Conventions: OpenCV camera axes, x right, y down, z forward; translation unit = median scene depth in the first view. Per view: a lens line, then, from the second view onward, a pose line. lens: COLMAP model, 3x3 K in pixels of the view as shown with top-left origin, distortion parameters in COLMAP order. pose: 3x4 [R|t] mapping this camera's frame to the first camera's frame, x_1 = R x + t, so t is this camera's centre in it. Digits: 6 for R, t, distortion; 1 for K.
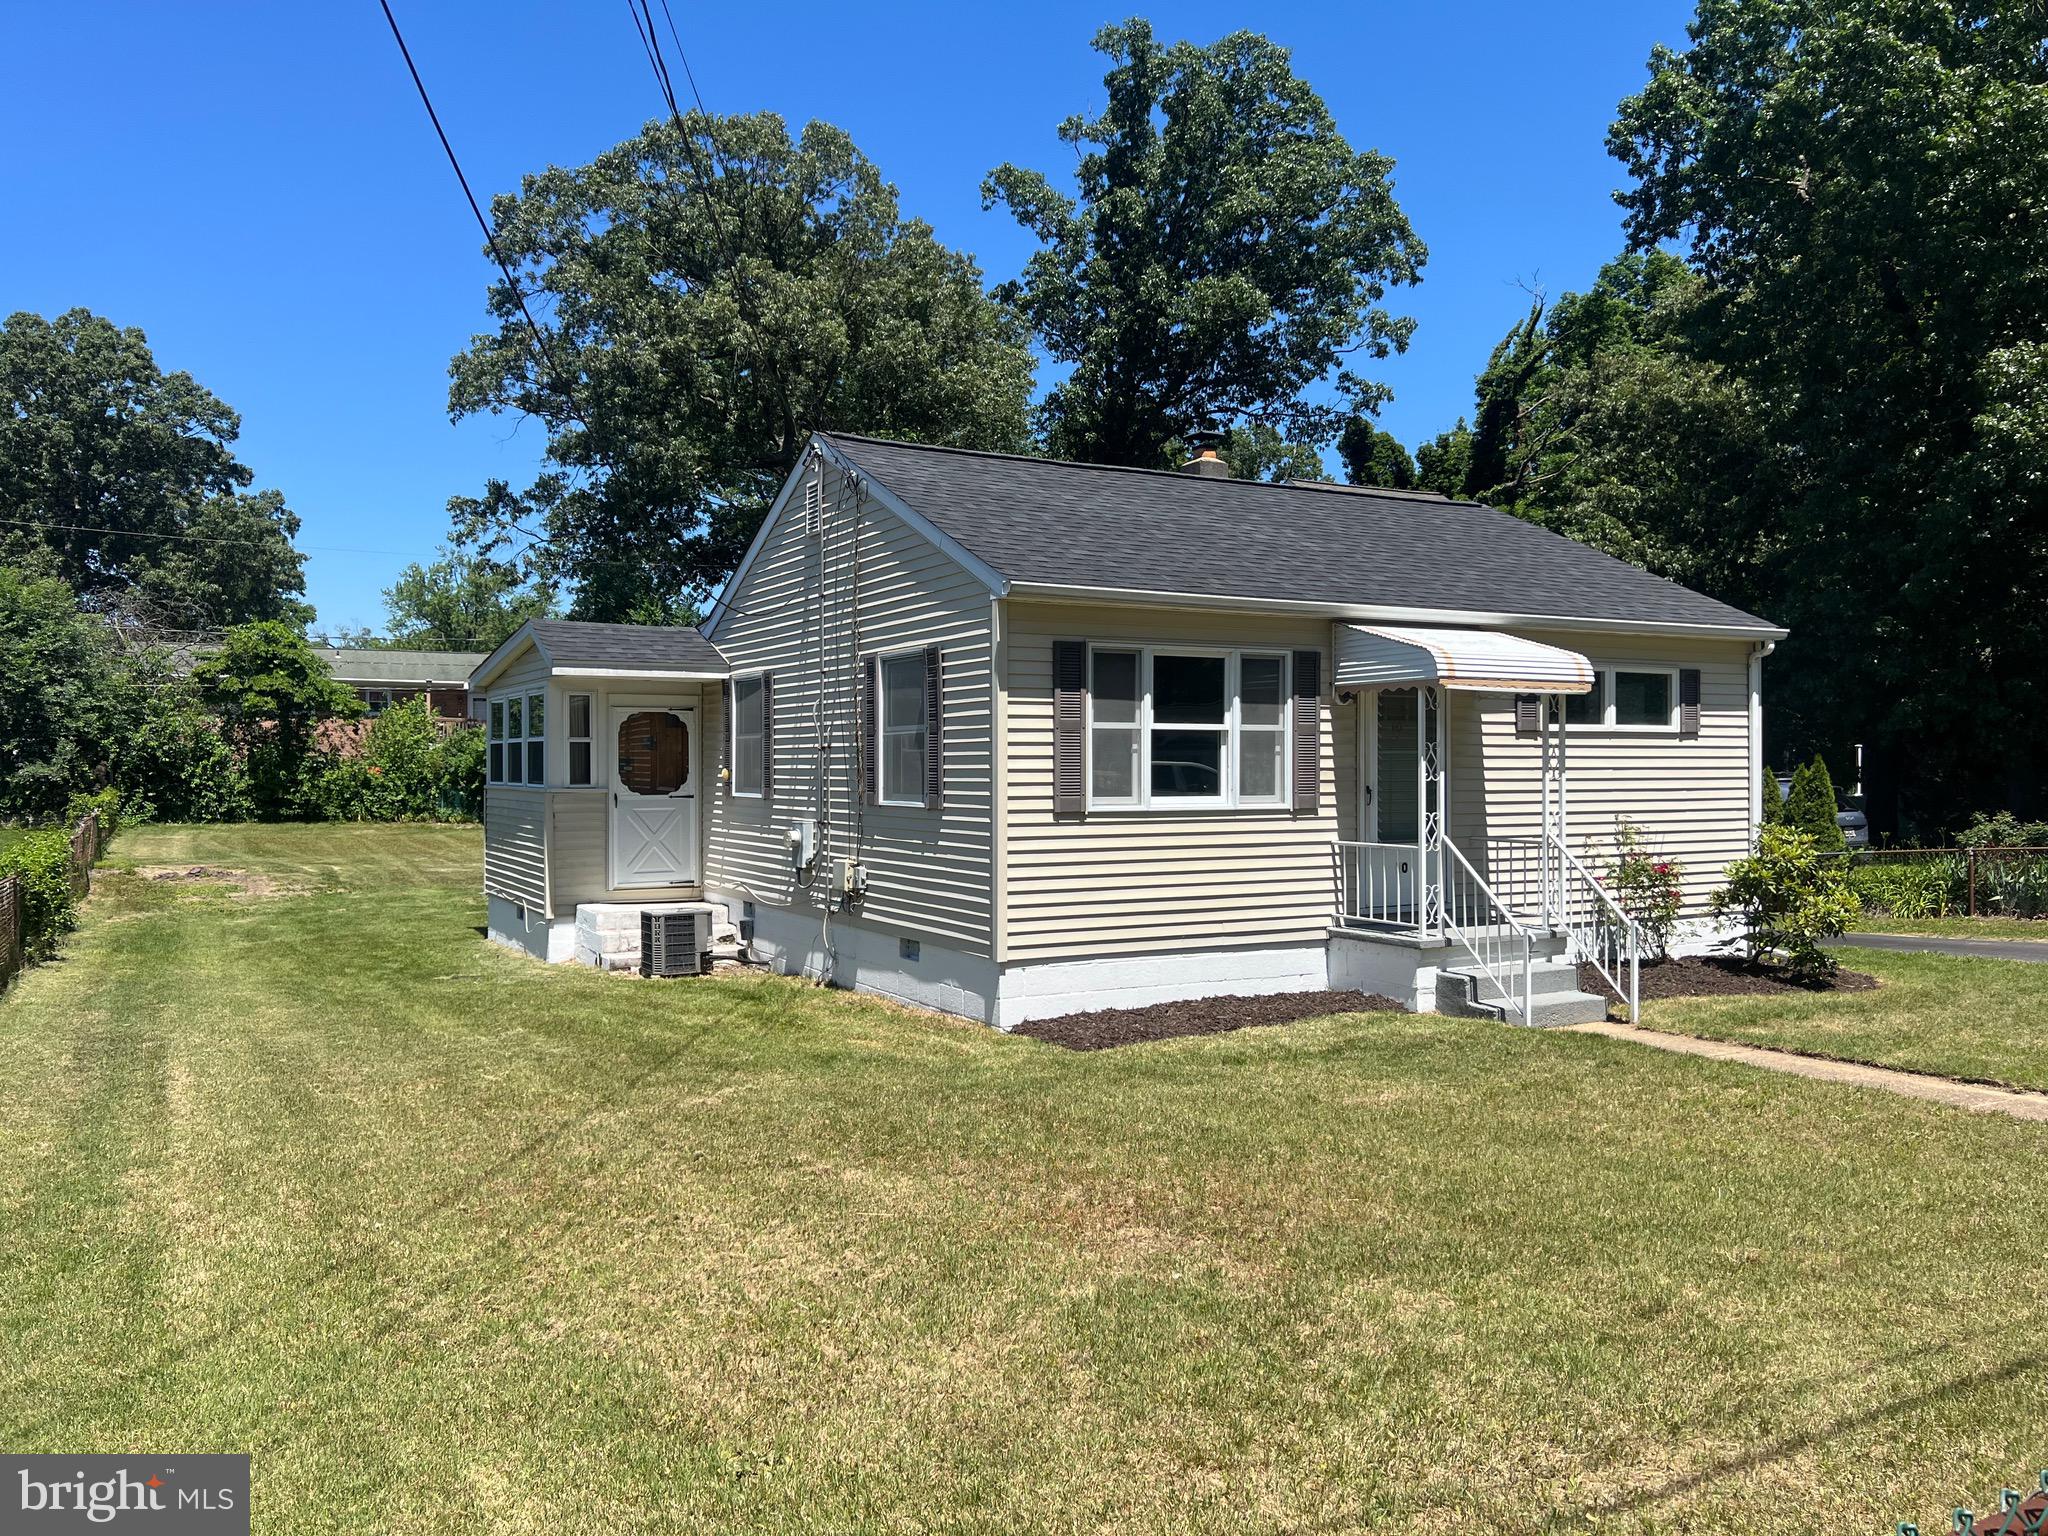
lens RADIAL K [[1537.6, 0, 1022.3], [0, 1537.6, 767.8], [0, 0, 1]] dist [0.061324, -0.072416]
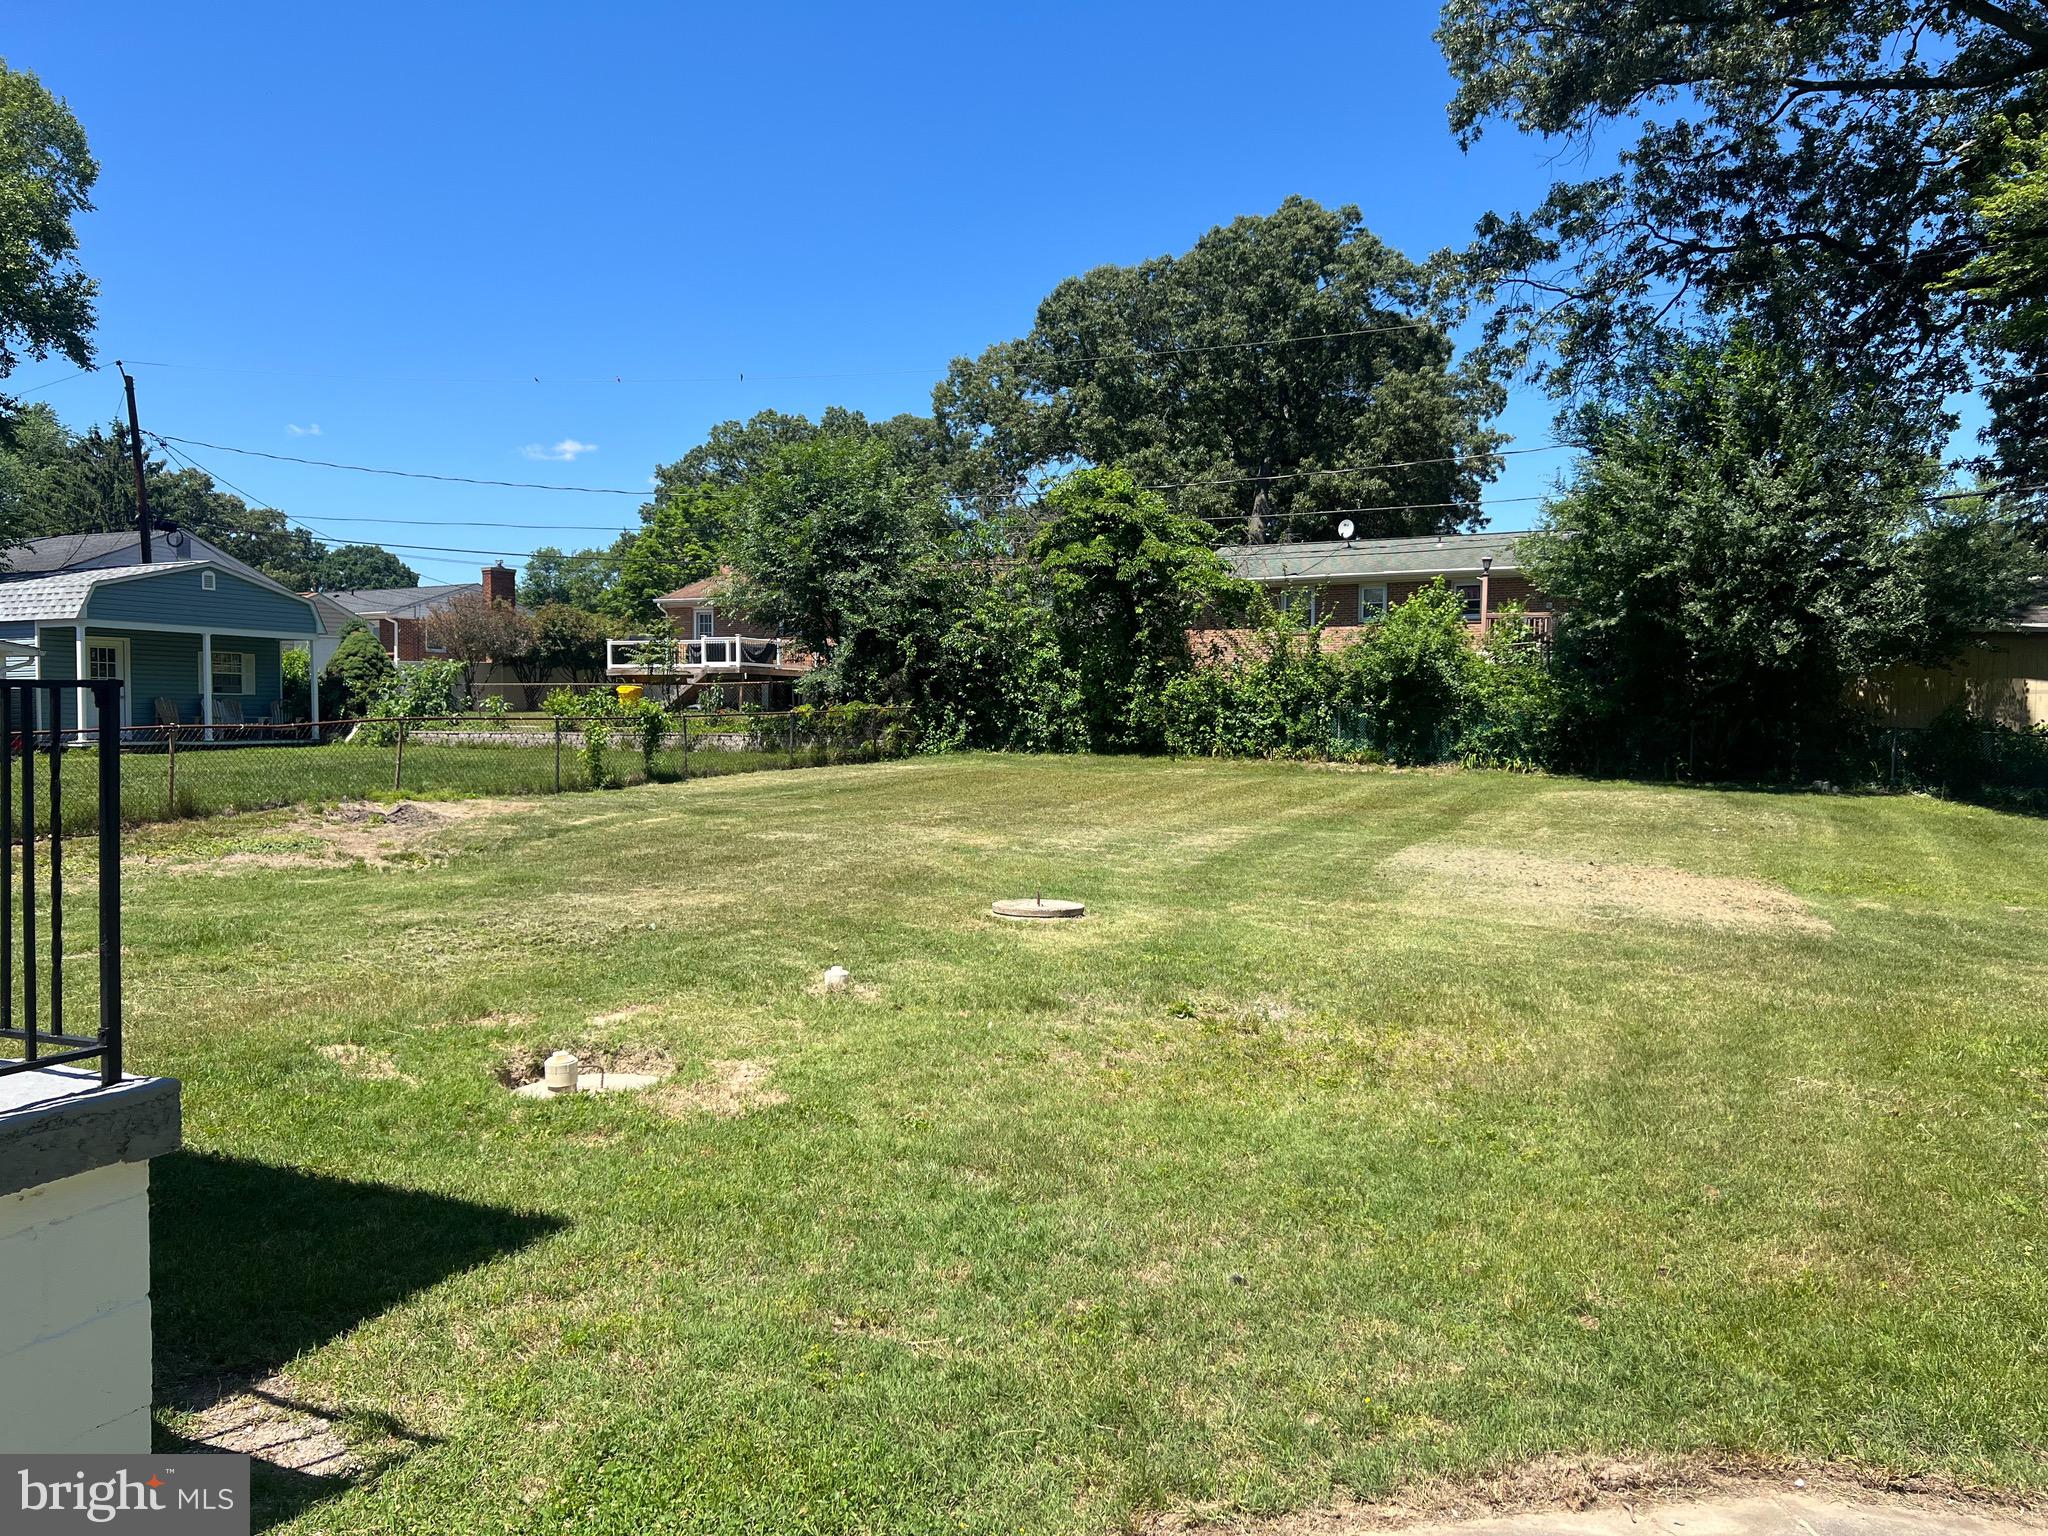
lens RADIAL K [[1537.6, 0, 1033.5], [0, 1537.6, 772.3], [0, 0, 1]] dist [0.061324, -0.072416]
pose [[0.613512, 0.029572, -0.789131, 0.041630], [-0.003234, 0.999384, 0.034937, 0.015834], [0.789678, -0.018883, 0.613230, 0.449600]]
